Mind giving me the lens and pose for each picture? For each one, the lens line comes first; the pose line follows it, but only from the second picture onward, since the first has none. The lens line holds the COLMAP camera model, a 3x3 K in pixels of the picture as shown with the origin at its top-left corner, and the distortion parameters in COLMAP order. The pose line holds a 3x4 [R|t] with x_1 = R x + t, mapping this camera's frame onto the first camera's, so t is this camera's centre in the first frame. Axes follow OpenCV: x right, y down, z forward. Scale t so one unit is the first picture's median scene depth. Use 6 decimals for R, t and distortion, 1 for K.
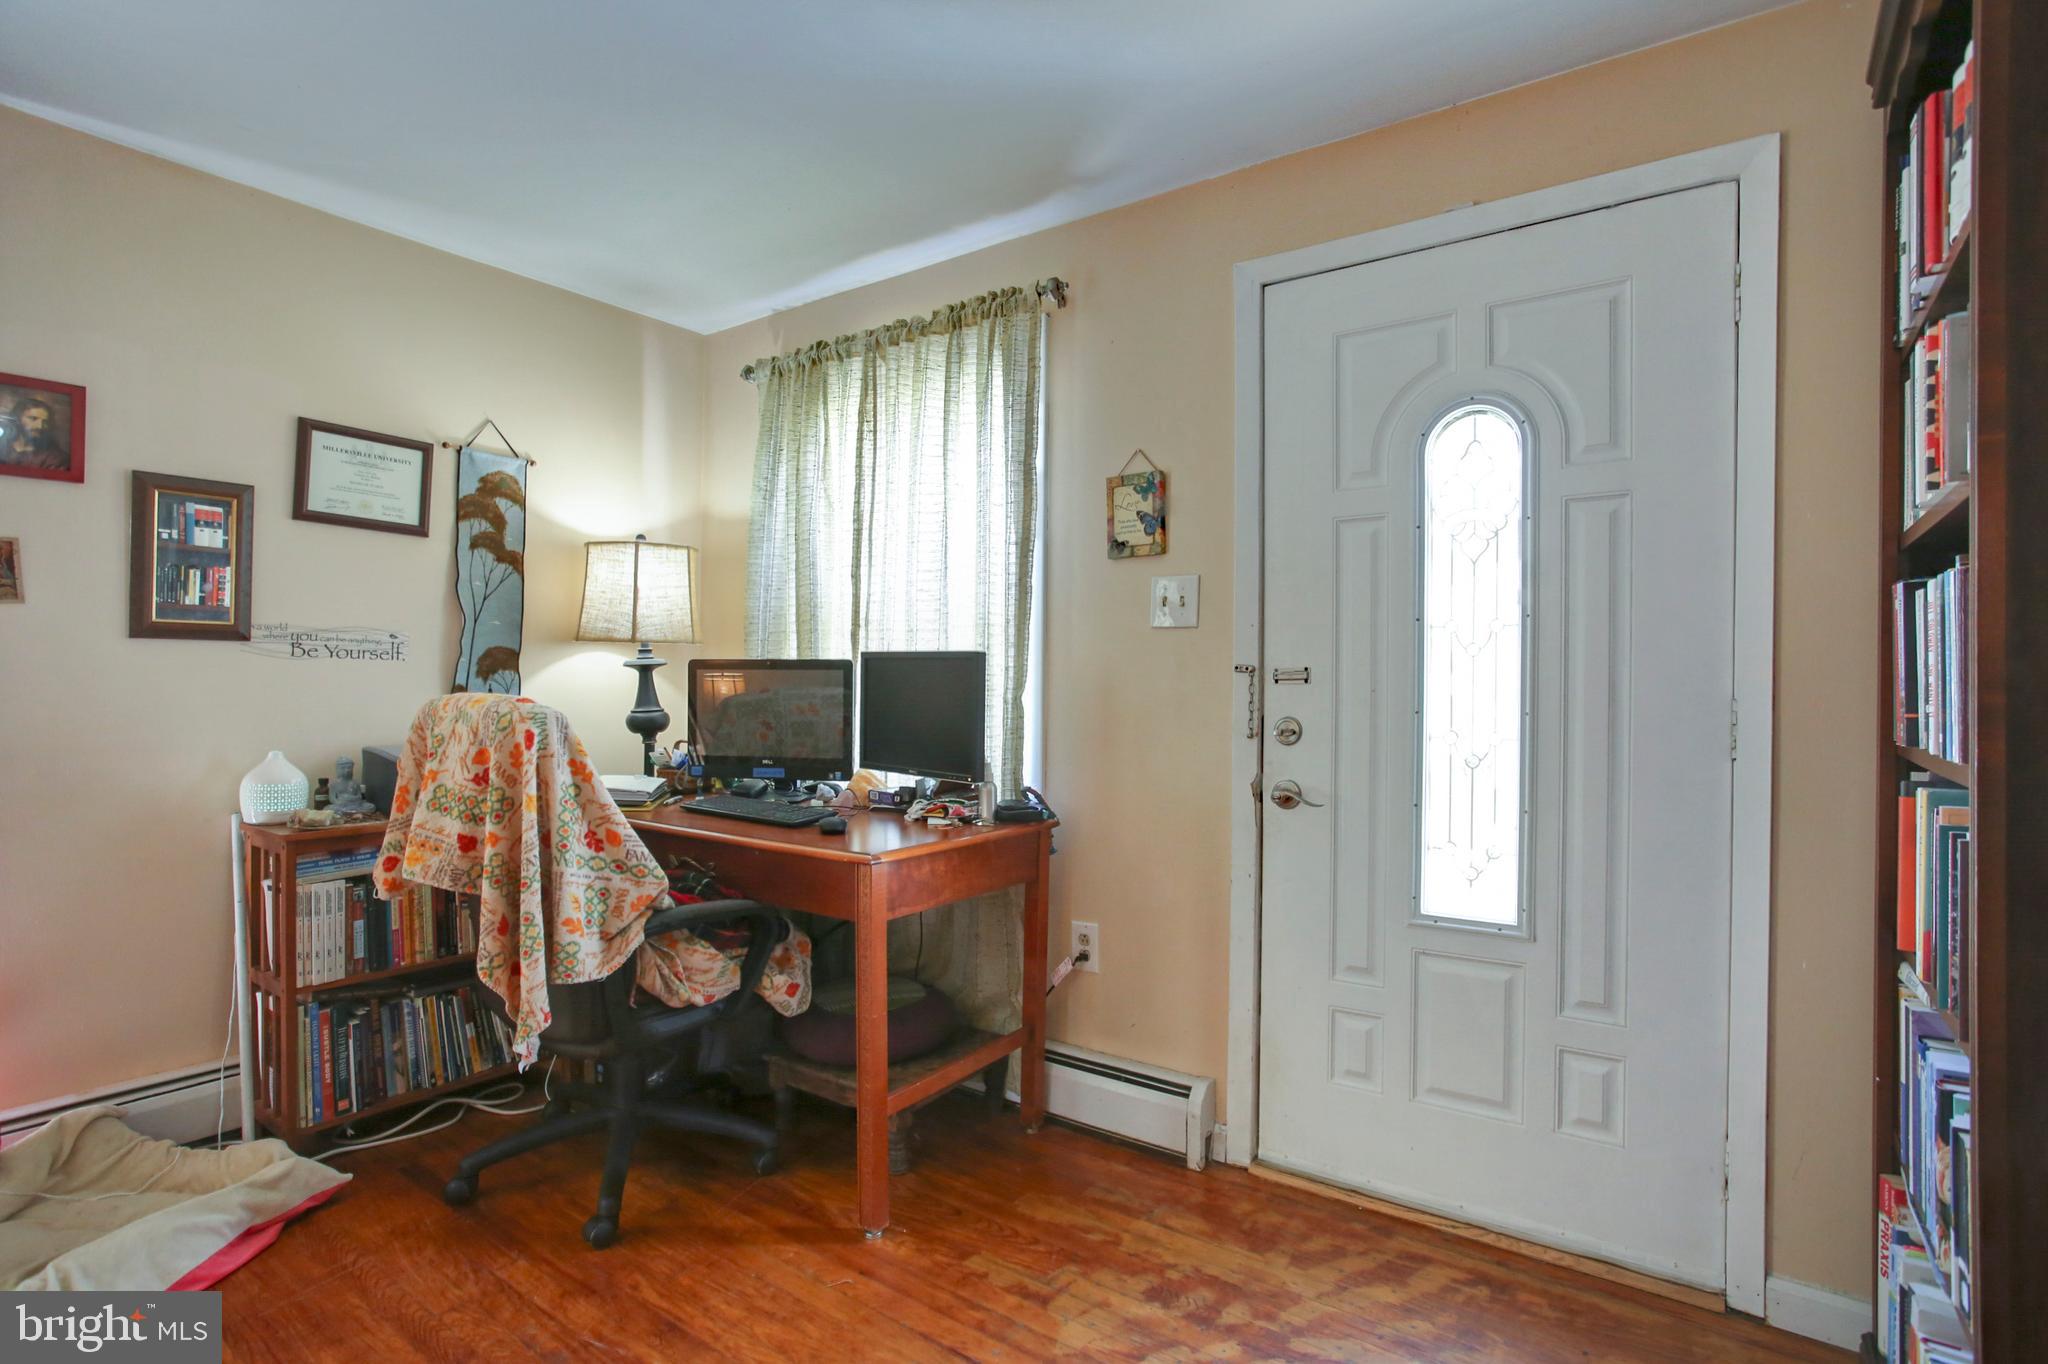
lens RADIAL K [[1014.1, 0, 1023.9], [0, 1014.1, 681.7], [0, 0, 1]] dist [-0.064090, 0.025489]
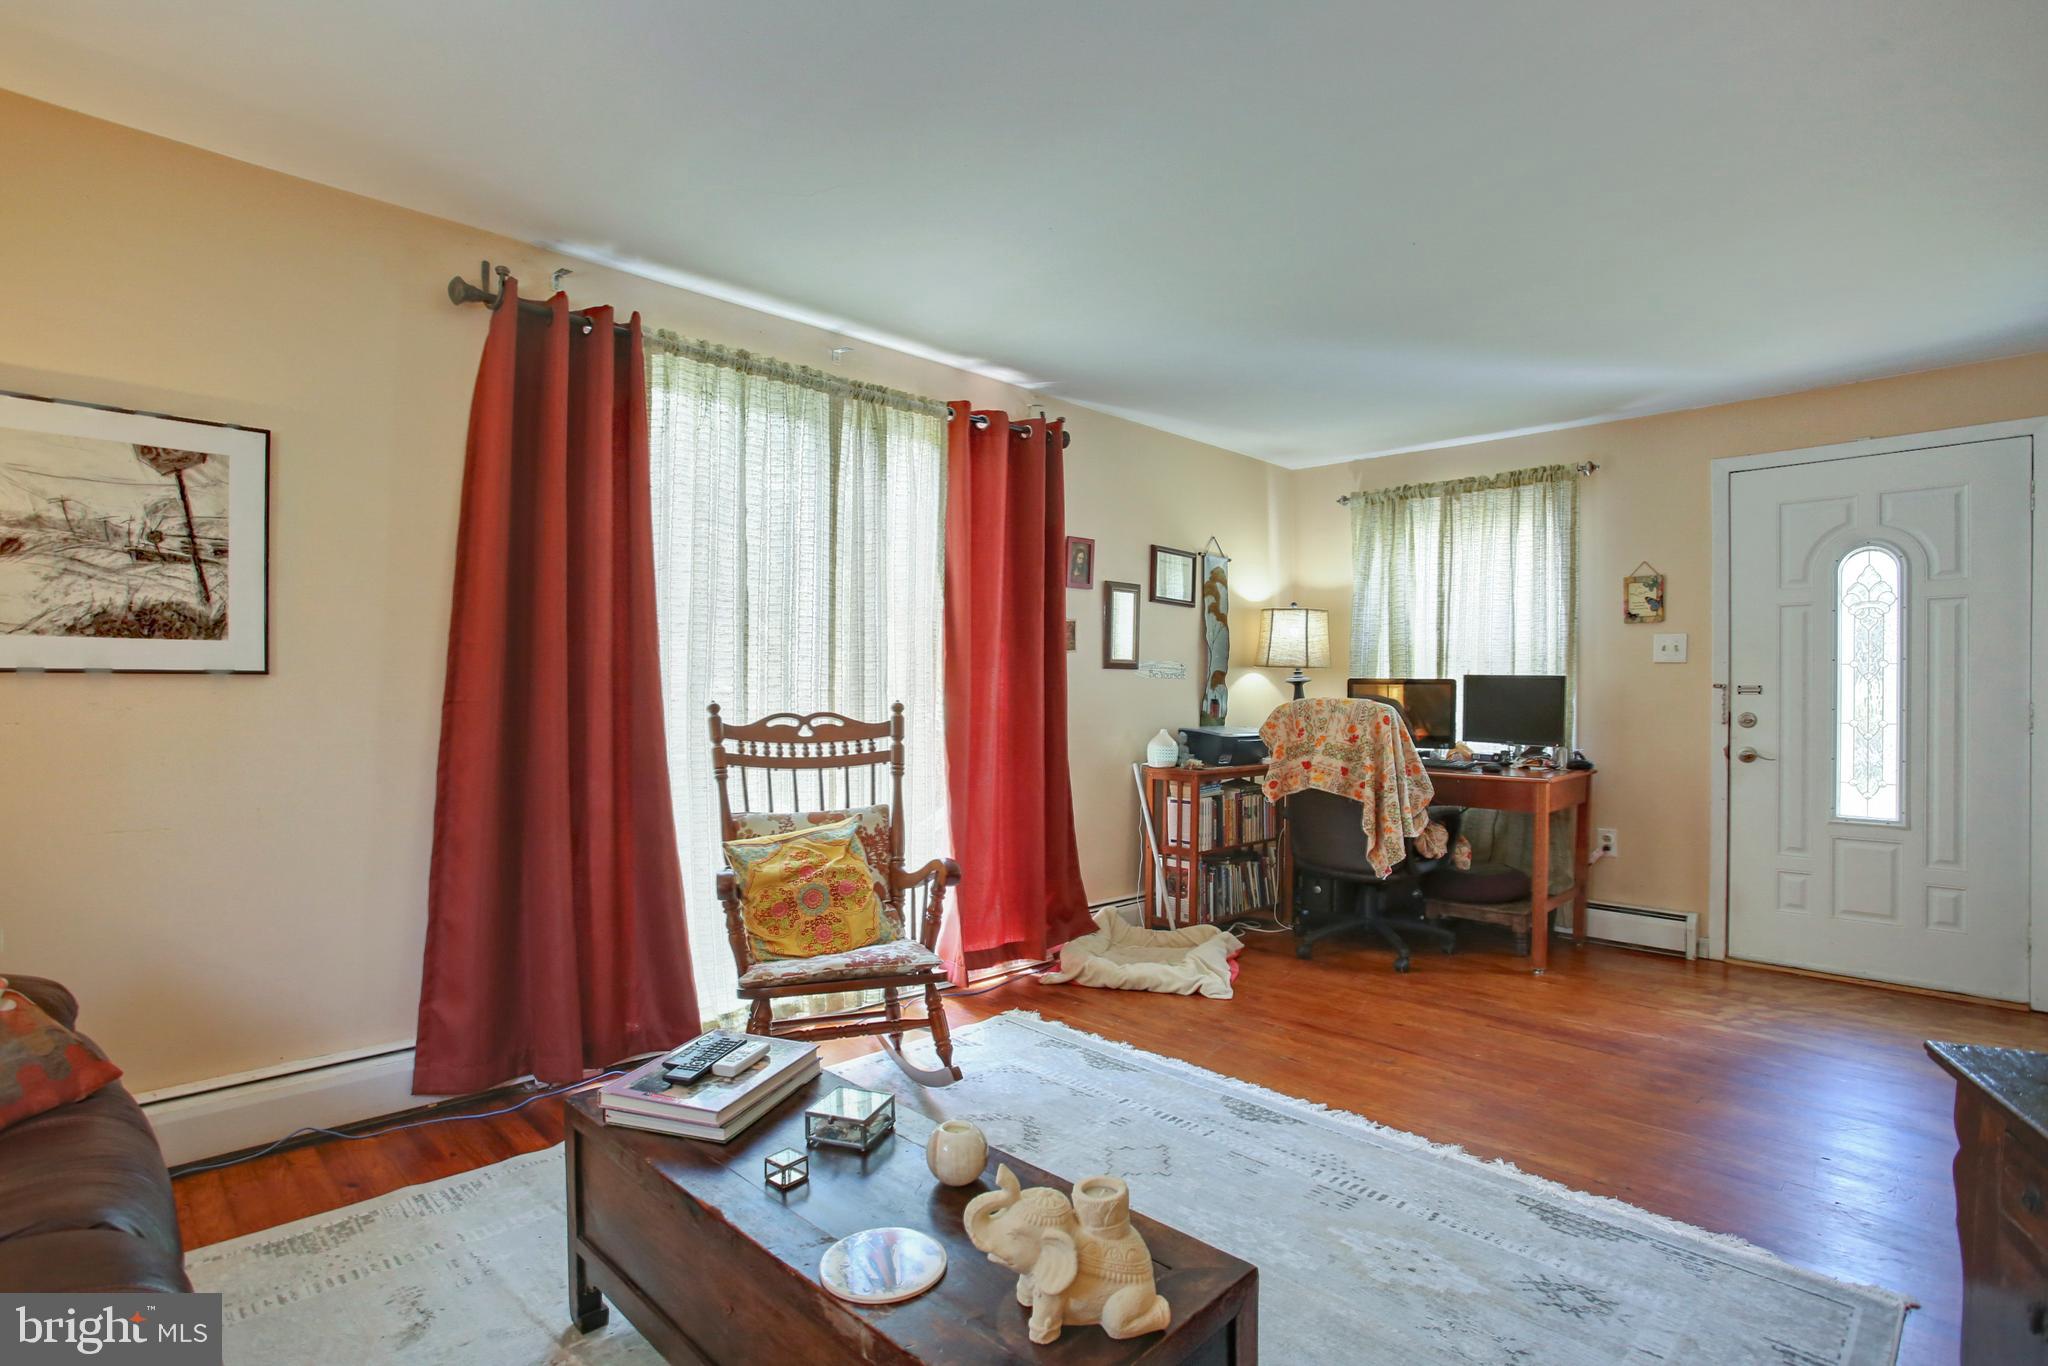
lens RADIAL K [[1014.1, 0, 1015.3], [0, 1014.1, 685.0], [0, 0, 1]] dist [-0.064090, 0.025489]
pose [[0.986022, 0.002818, -0.166591, -0.693124], [-0.002623, 0.999996, 0.001391, -0.013124], [0.166595, -0.000934, 0.986025, -0.909633]]
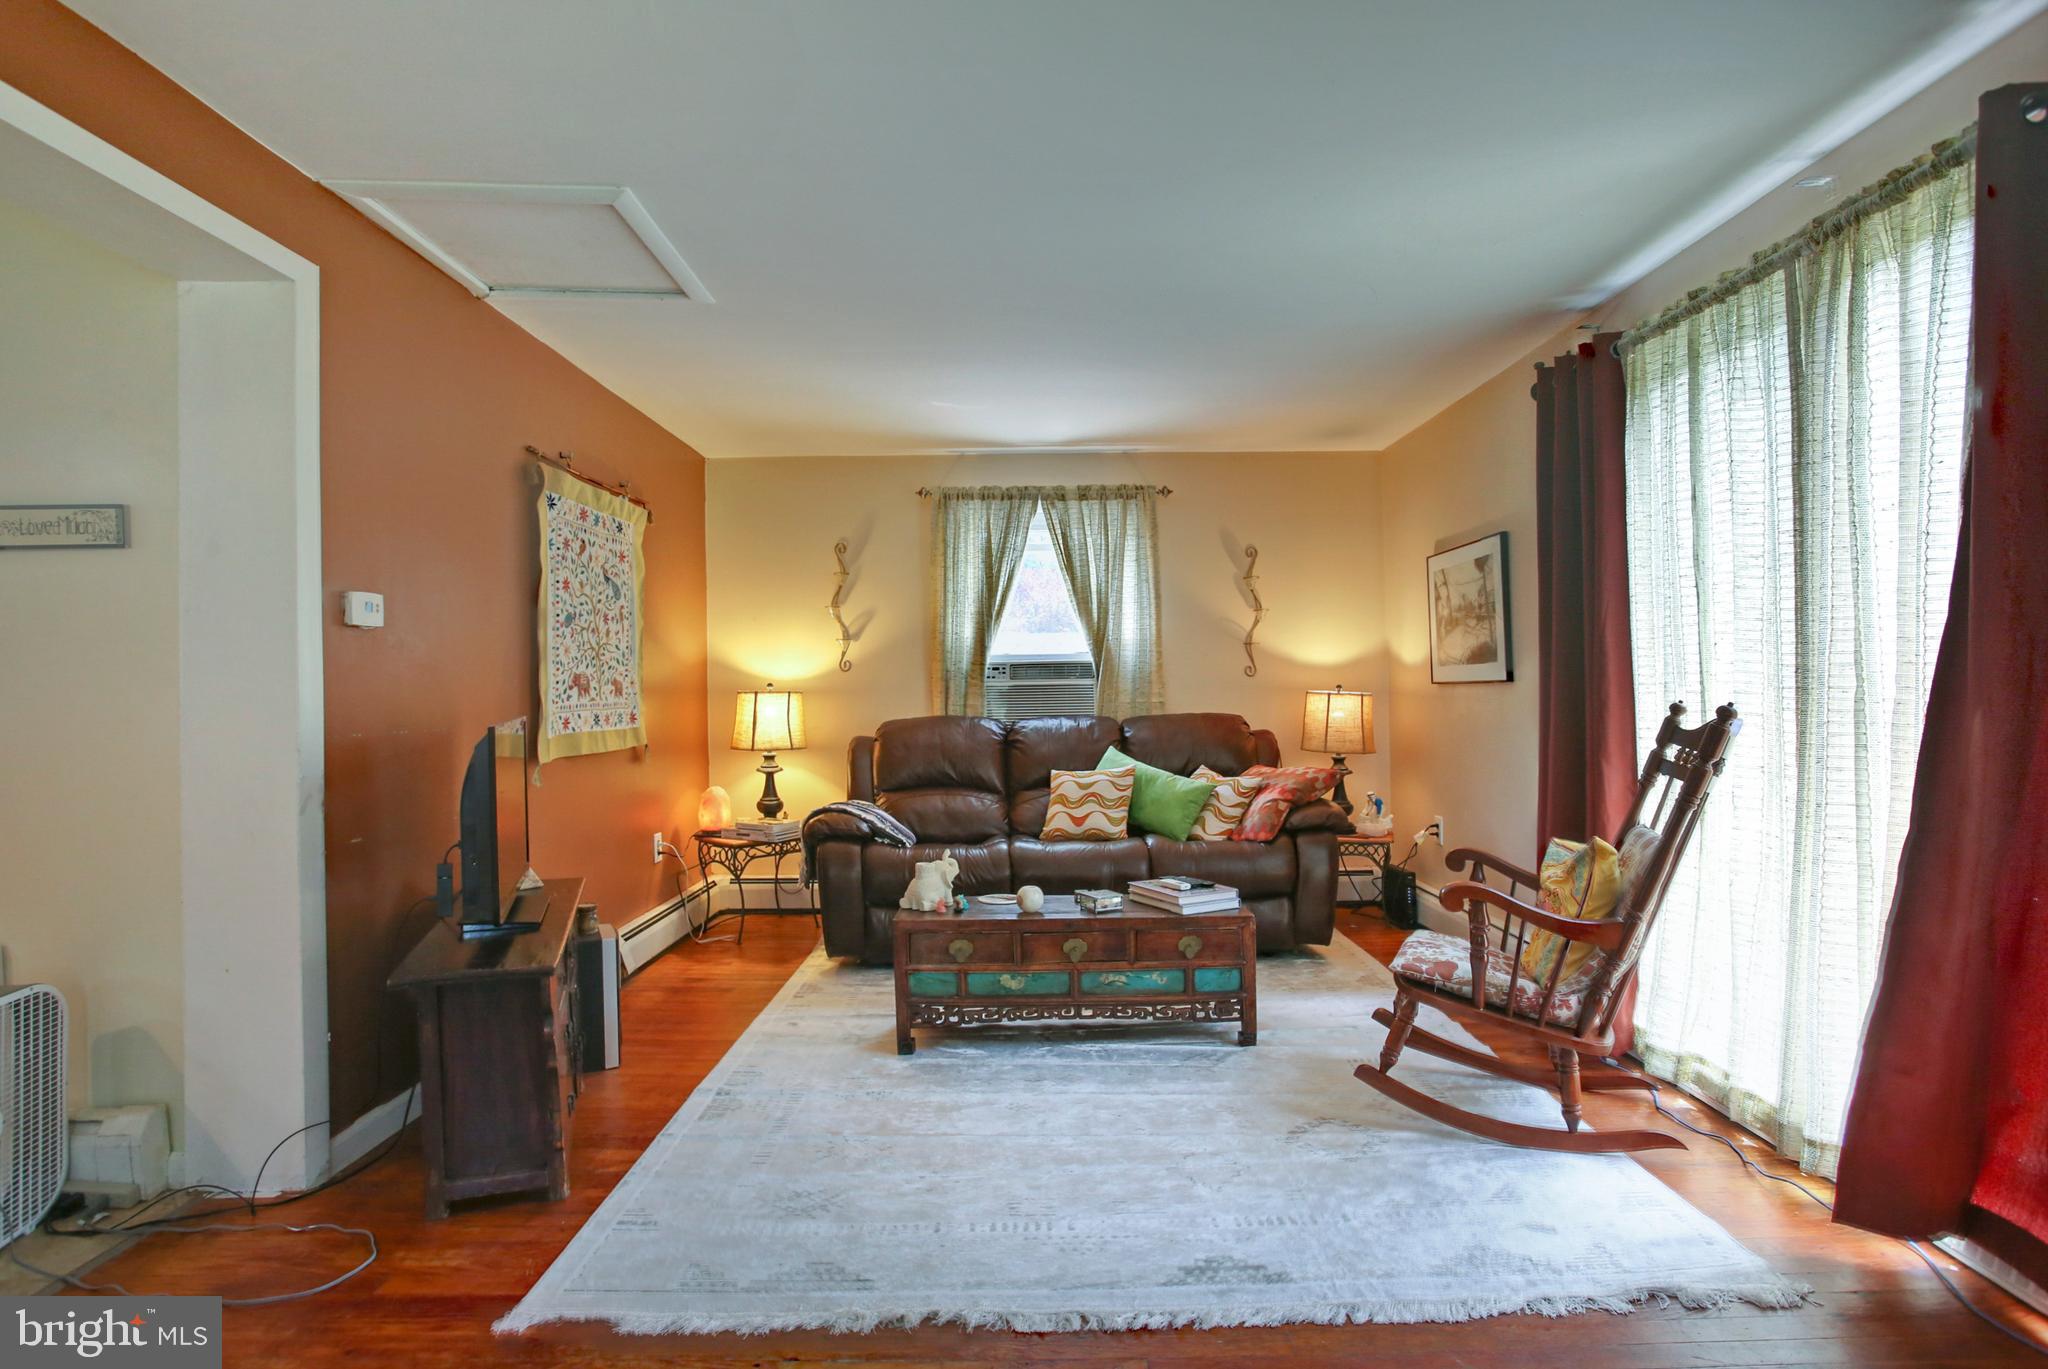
lens RADIAL K [[1014.1, 0, 1030.8], [0, 1014.1, 671.1], [0, 0, 1]] dist [-0.064090, 0.025489]
pose [[-0.805372, -0.013691, -0.592611, -0.028840], [0.001993, 0.999665, -0.025804, 0.002839], [0.592766, -0.021962, -0.805075, 0.750027]]
